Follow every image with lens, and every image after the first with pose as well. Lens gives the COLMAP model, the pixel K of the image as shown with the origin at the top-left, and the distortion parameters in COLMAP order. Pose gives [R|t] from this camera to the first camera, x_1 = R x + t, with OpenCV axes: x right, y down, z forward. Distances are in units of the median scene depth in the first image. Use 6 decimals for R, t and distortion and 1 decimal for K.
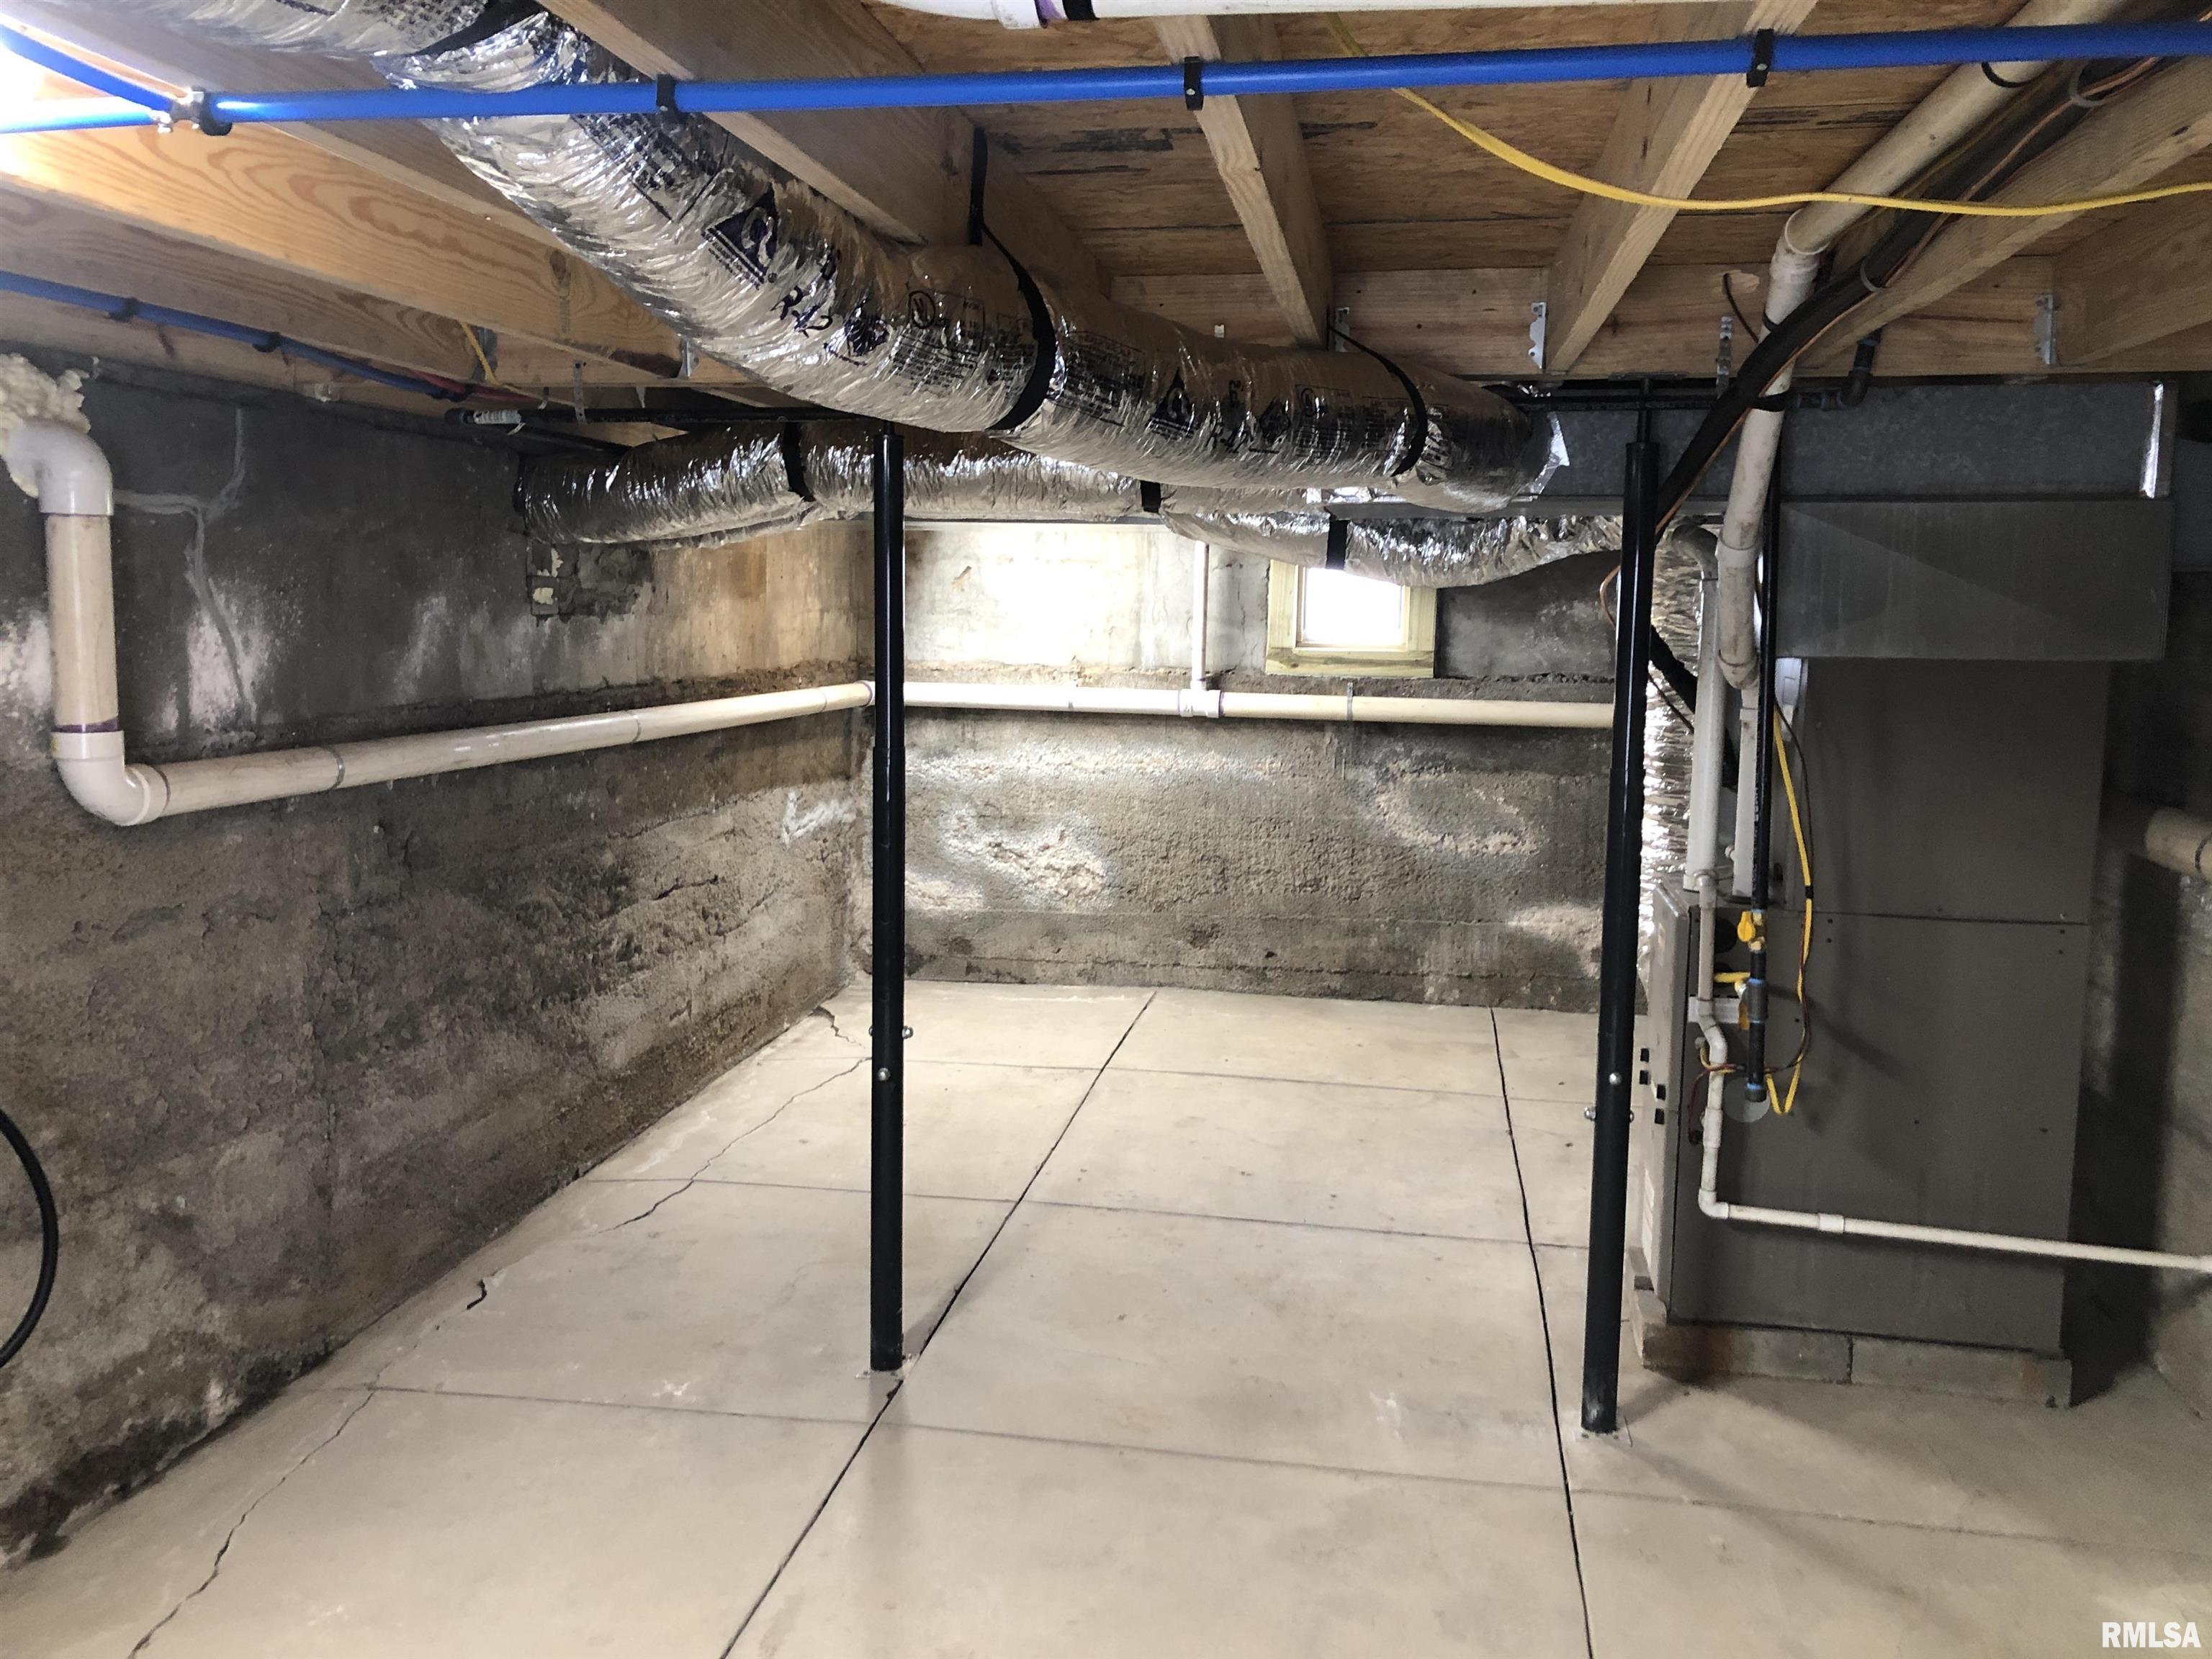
lens RADIAL K [[1826.6, 0, 1104.7], [0, 1826.6, 824.6], [0, 0, 1]] dist [0.009814, 0.000707]
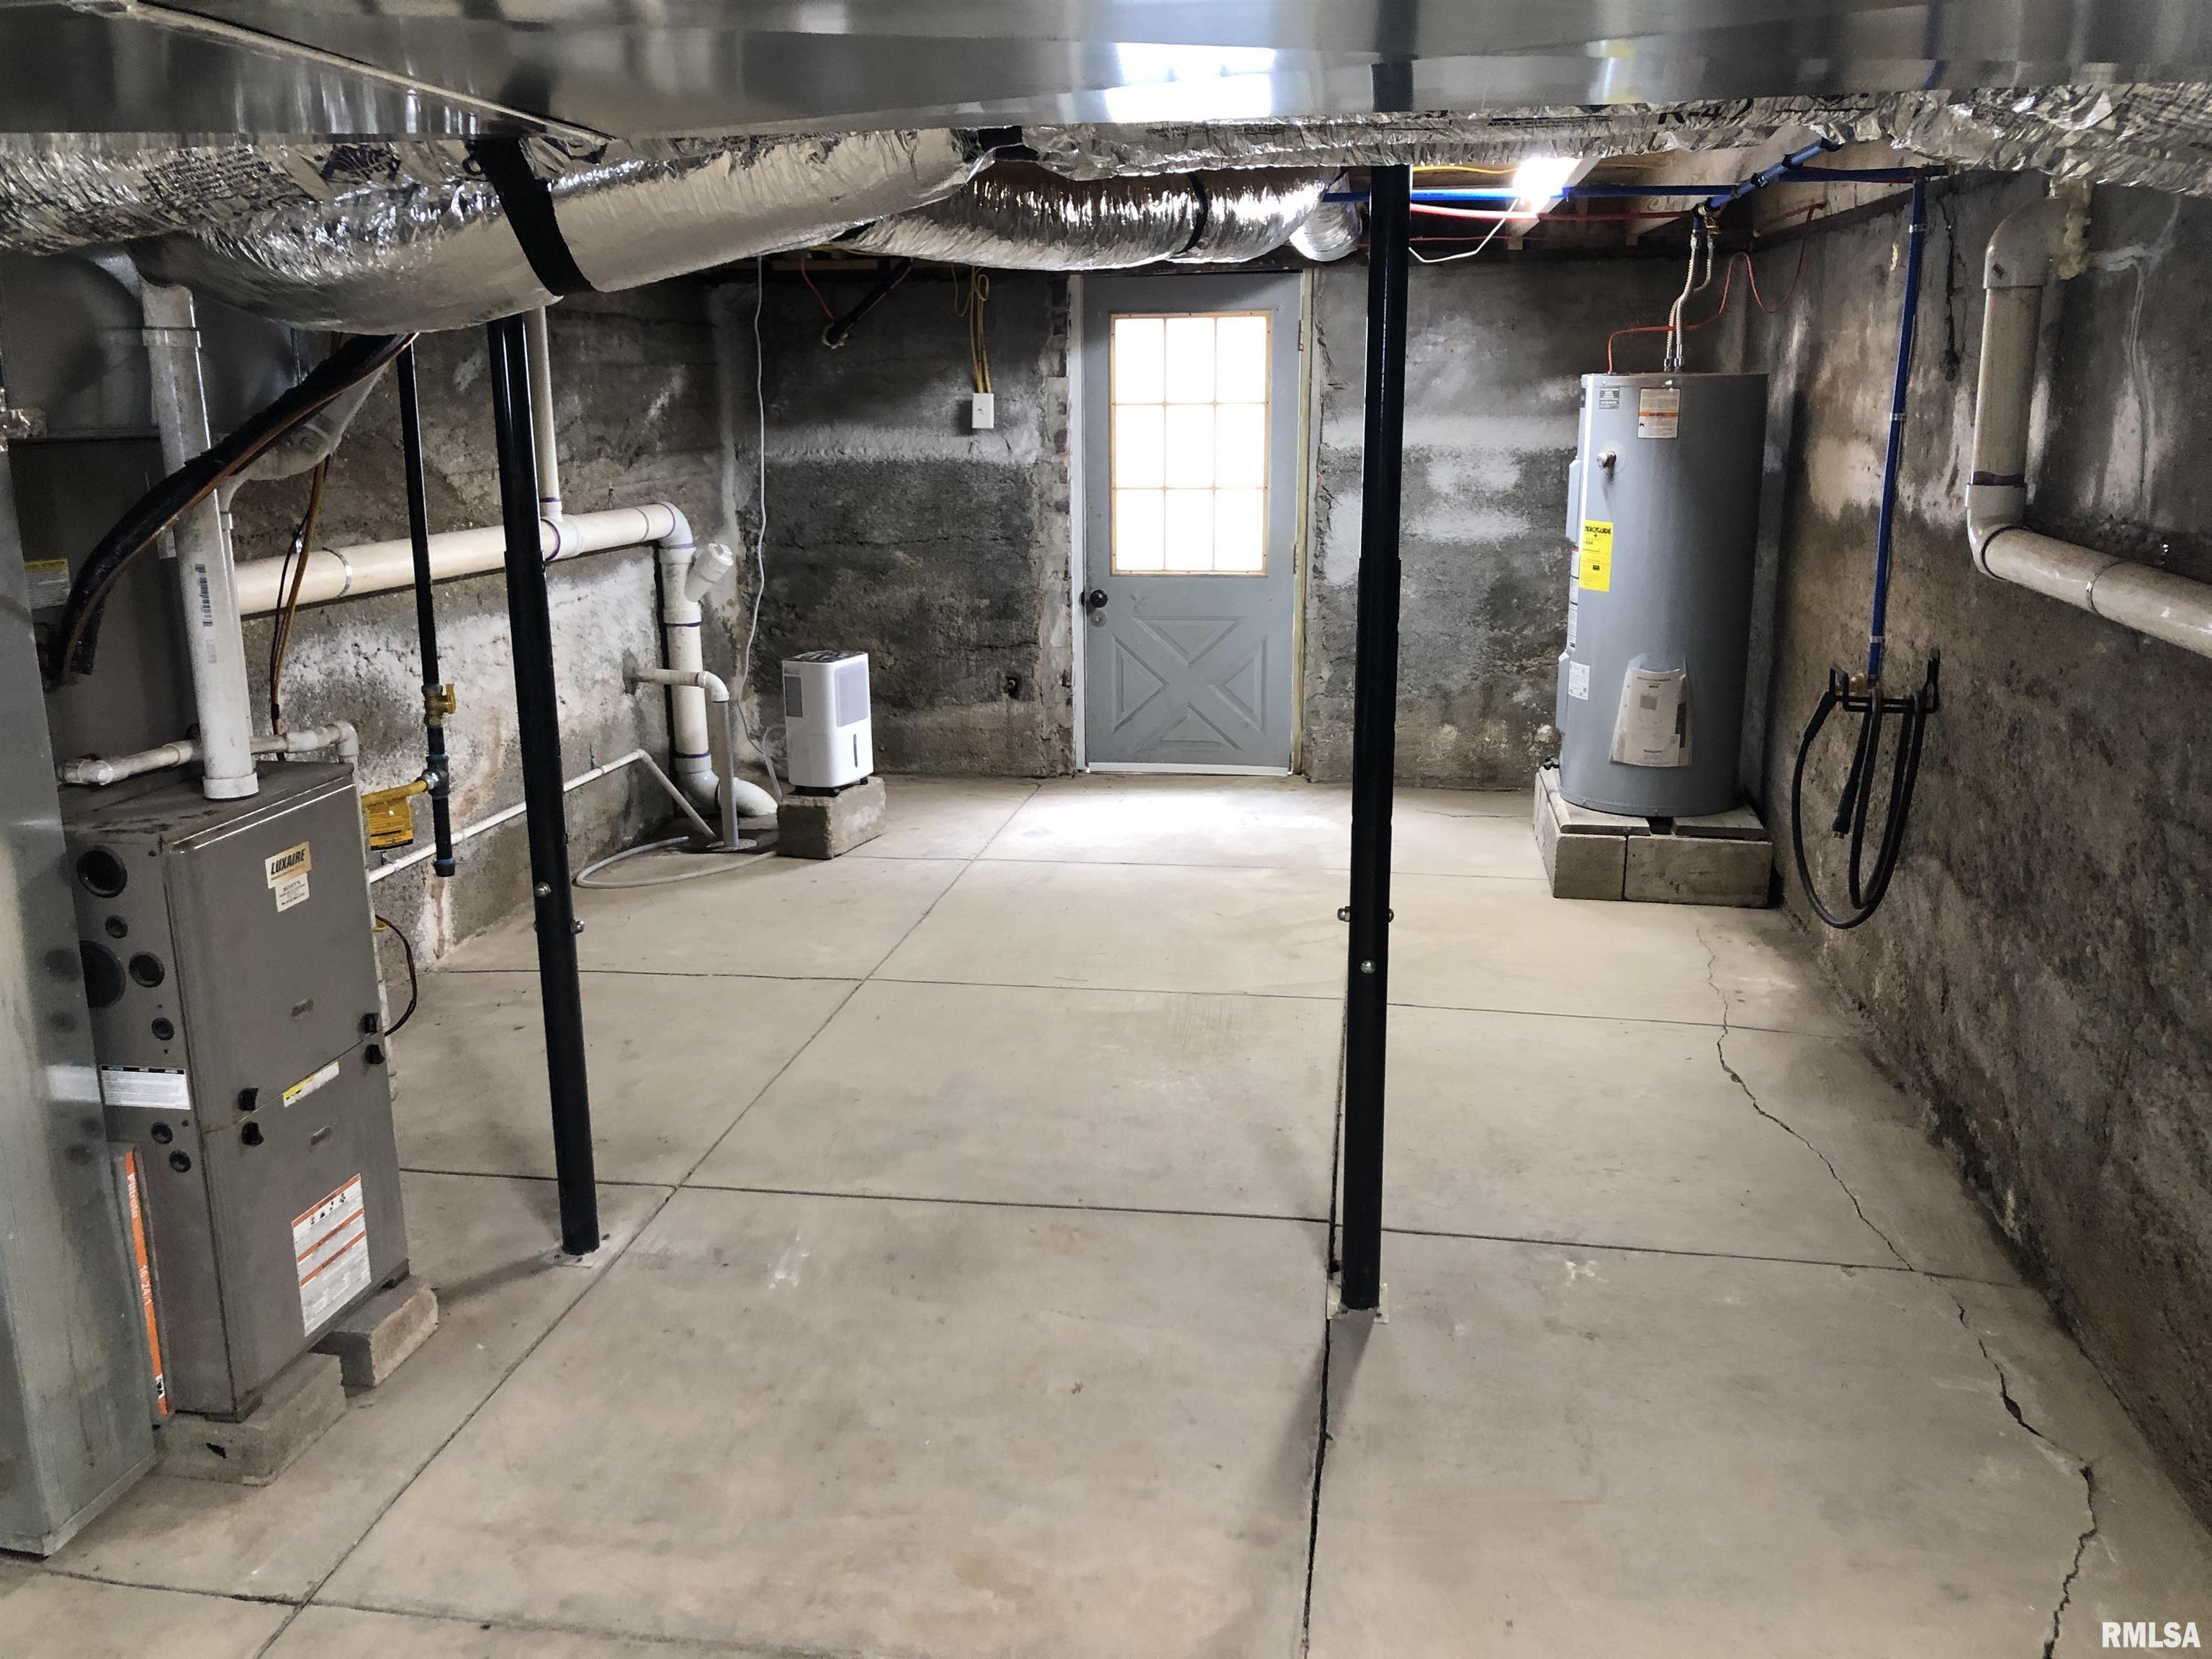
lens RADIAL K [[1826.6, 0, 1105.4], [0, 1826.6, 832.5], [0, 0, 1]] dist [0.009814, 0.000707]
pose [[-0.999879, 0.000184, -0.015559, 0.010832], [-0.005500, 0.931191, 0.364491, -0.222445], [0.014556, 0.364532, -0.931077, 1.814260]]
